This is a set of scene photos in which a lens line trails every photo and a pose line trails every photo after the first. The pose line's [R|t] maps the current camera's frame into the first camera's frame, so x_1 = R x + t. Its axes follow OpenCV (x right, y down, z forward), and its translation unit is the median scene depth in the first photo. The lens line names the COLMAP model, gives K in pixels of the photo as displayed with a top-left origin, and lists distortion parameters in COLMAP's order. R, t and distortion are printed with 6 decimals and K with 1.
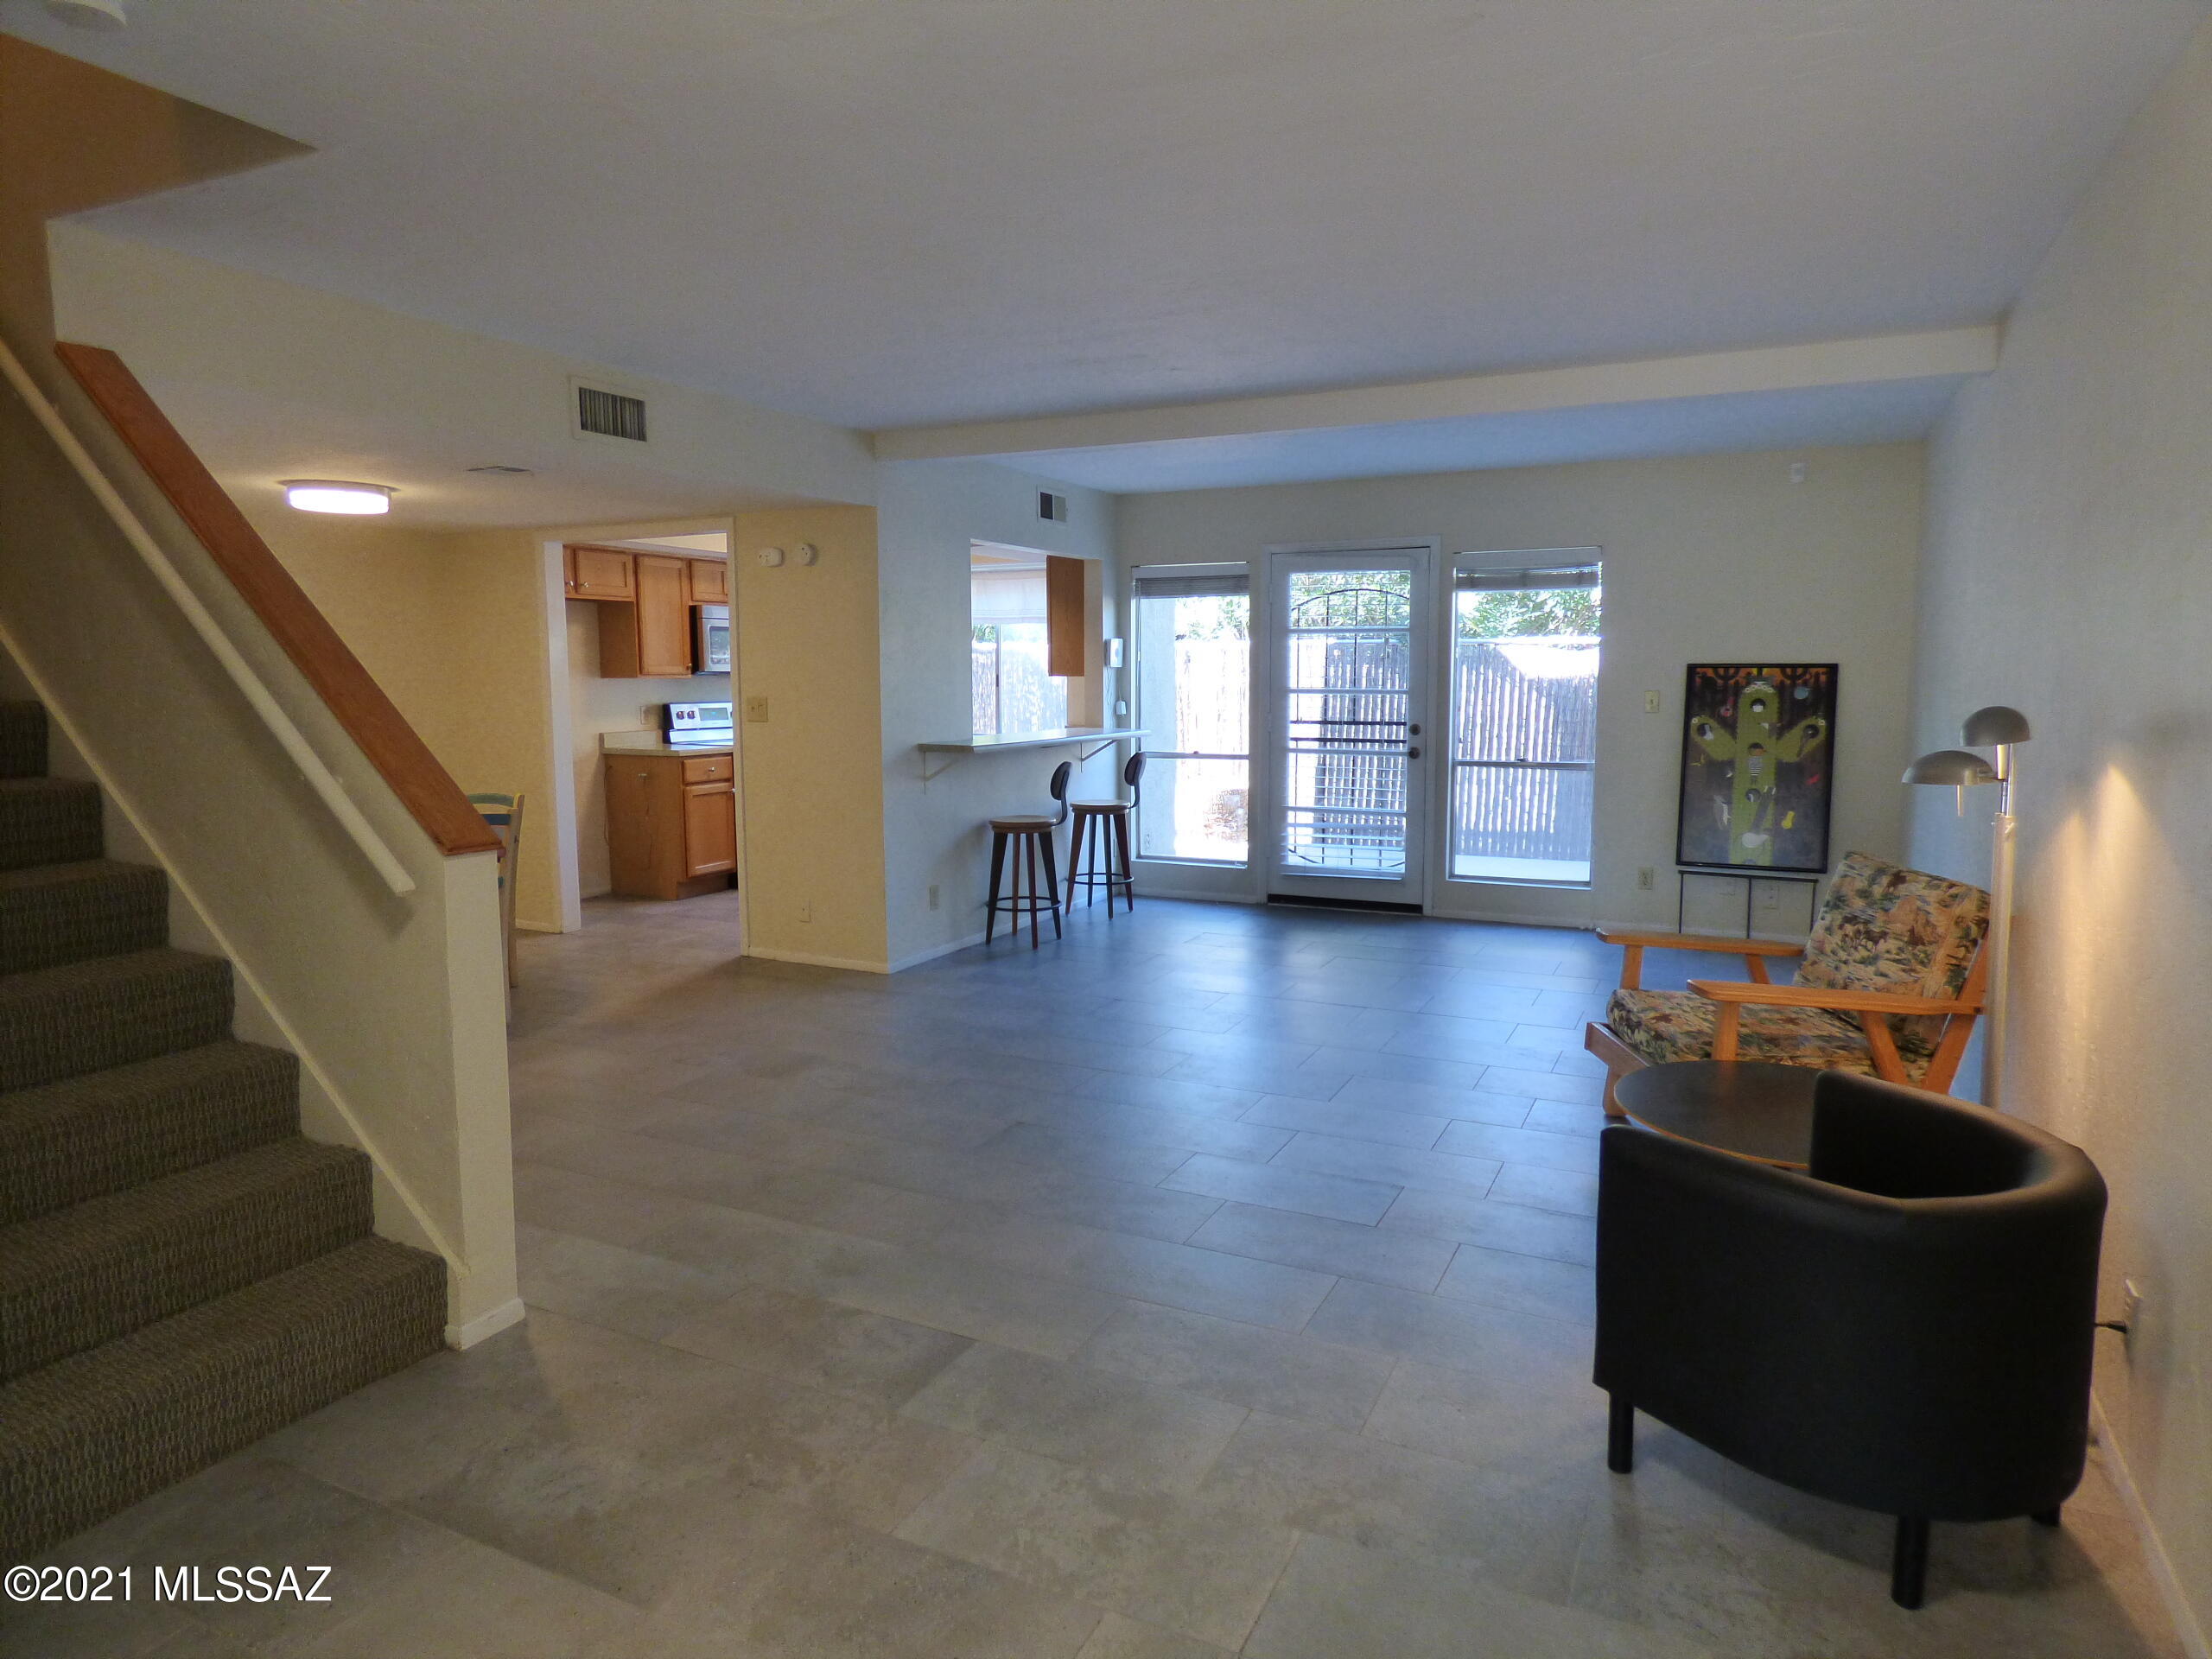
lens RADIAL K [[1311.4, 0, 1106.4], [0, 1311.4, 818.5], [0, 0, 1]] dist [0.002846, -0.000832]
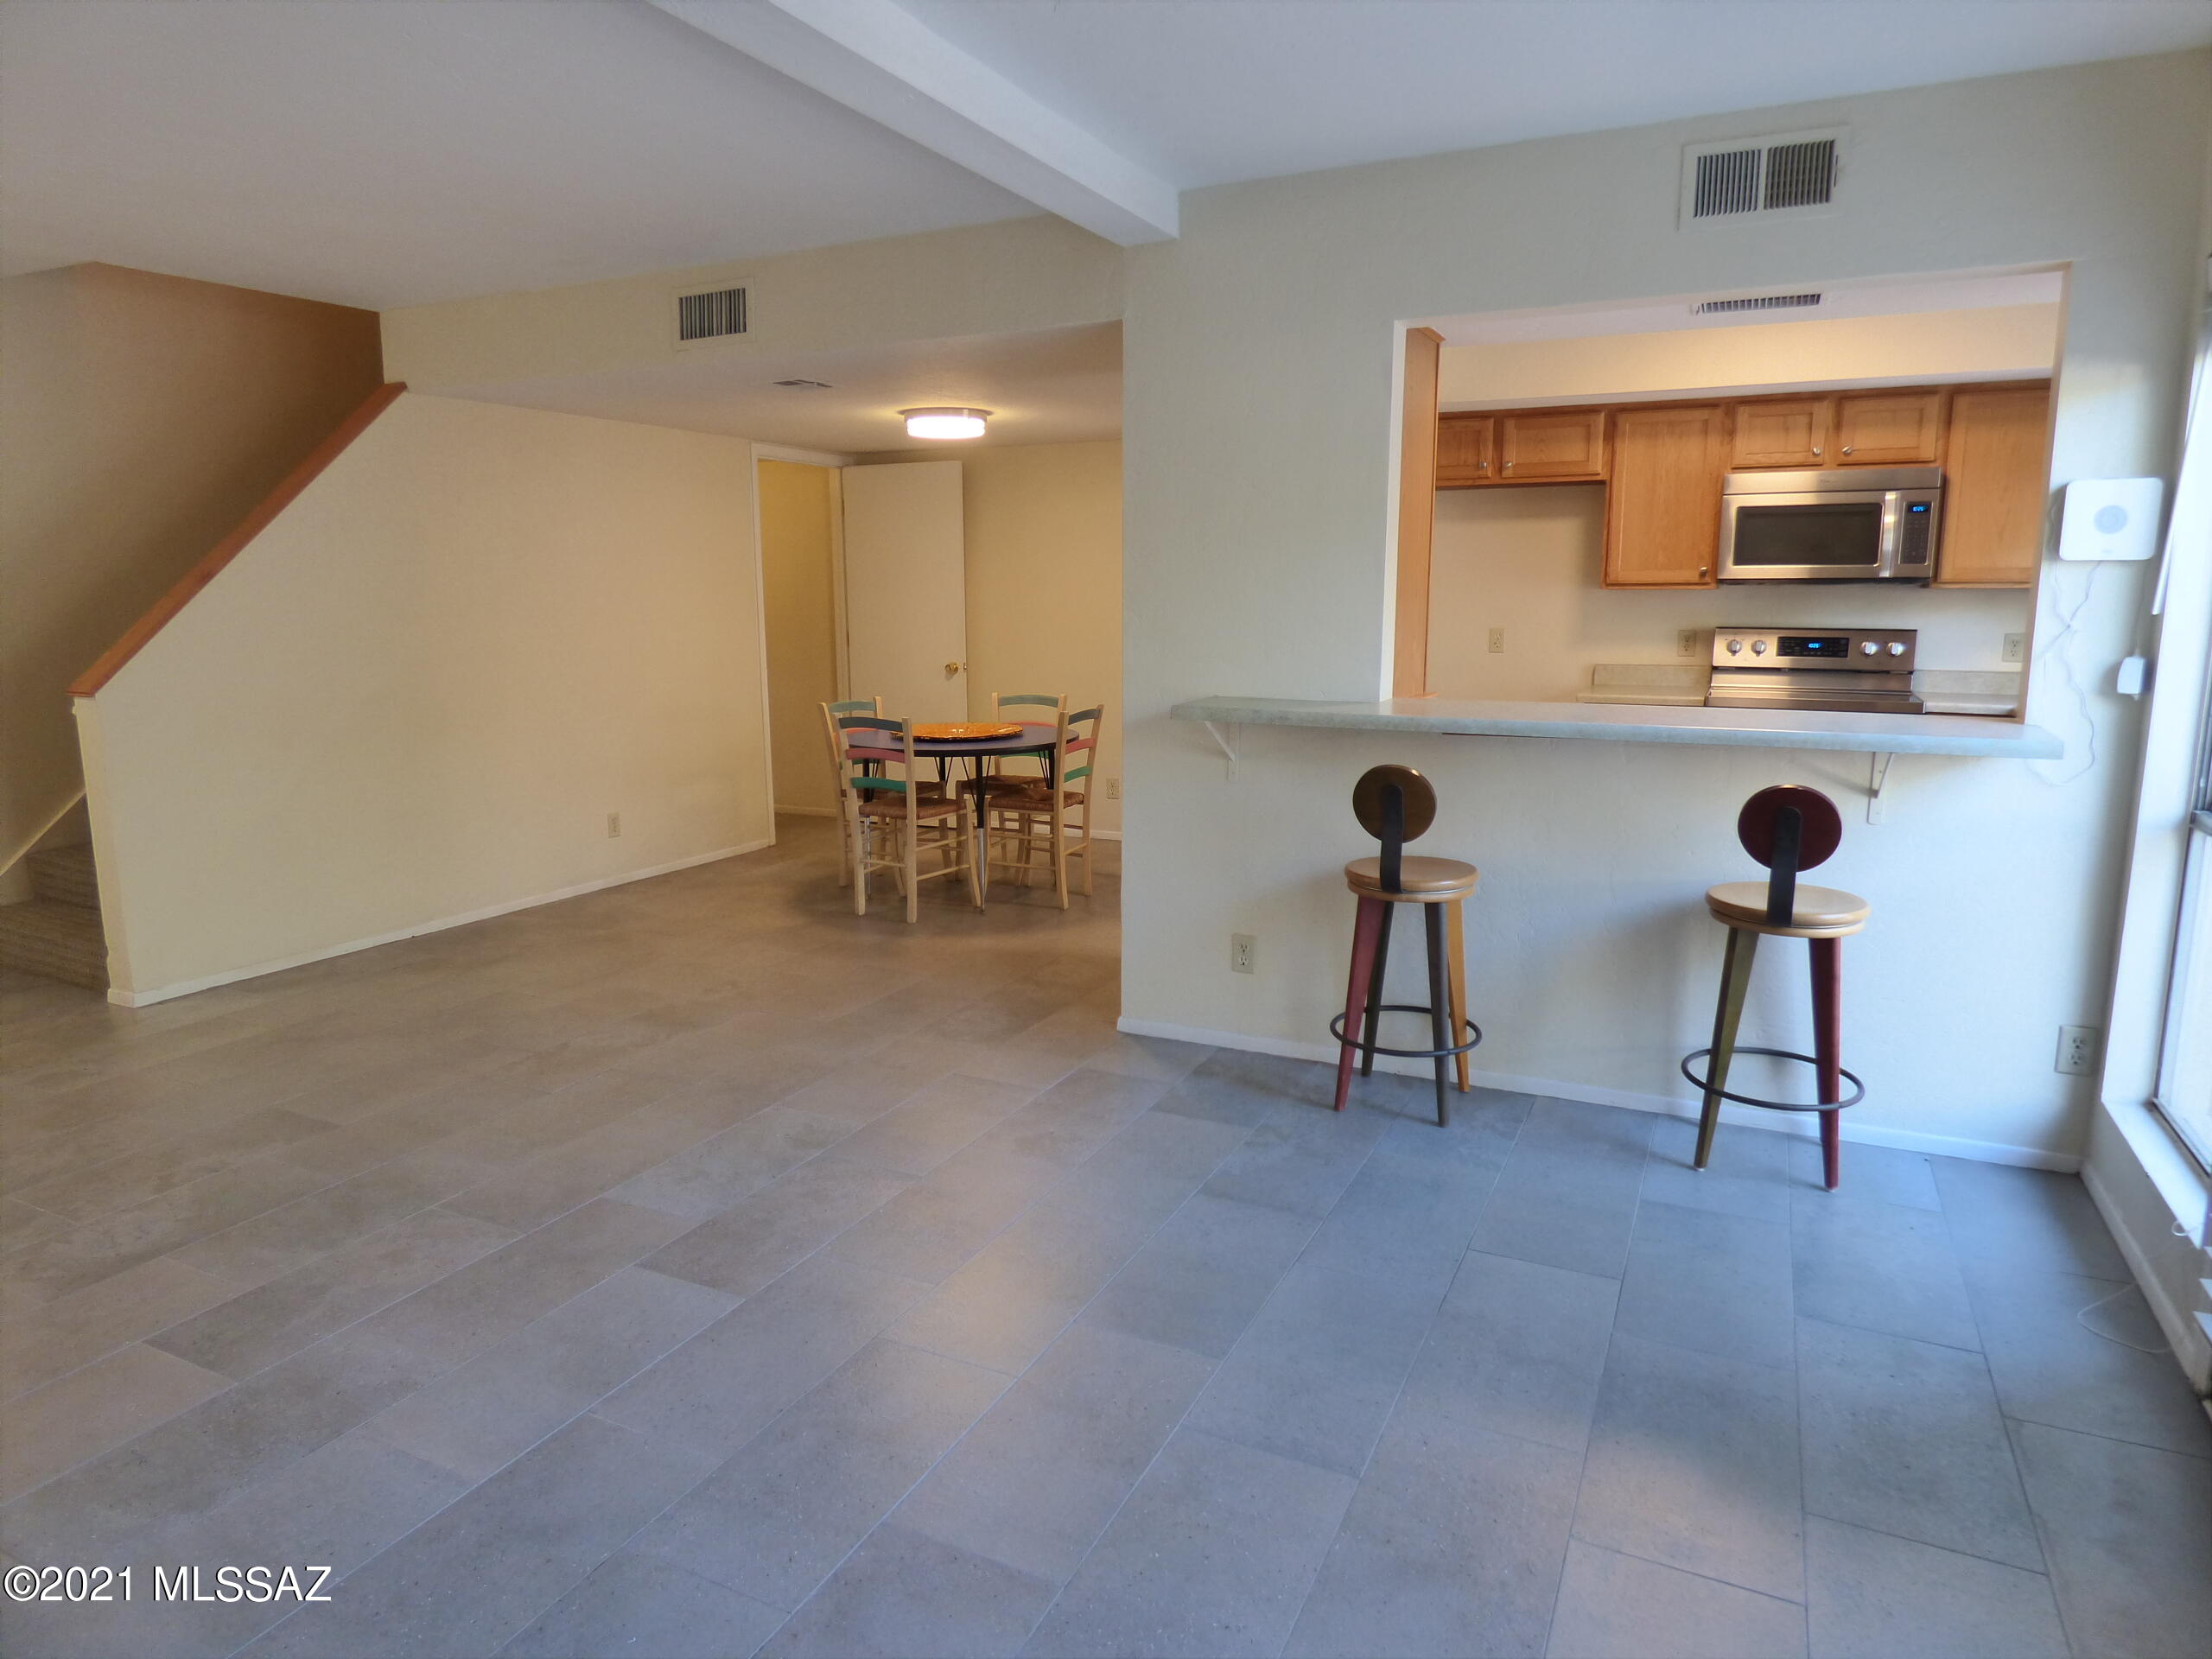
lens RADIAL K [[1311.4, 0, 1106.4], [0, 1311.4, 818.5], [0, 0, 1]] dist [0.002846, -0.000832]
pose [[0.010160, 0.173544, -0.984774, 0.437645], [-0.107855, 0.979269, 0.171461, -0.095130], [0.994115, 0.104470, 0.028667, 0.879012]]
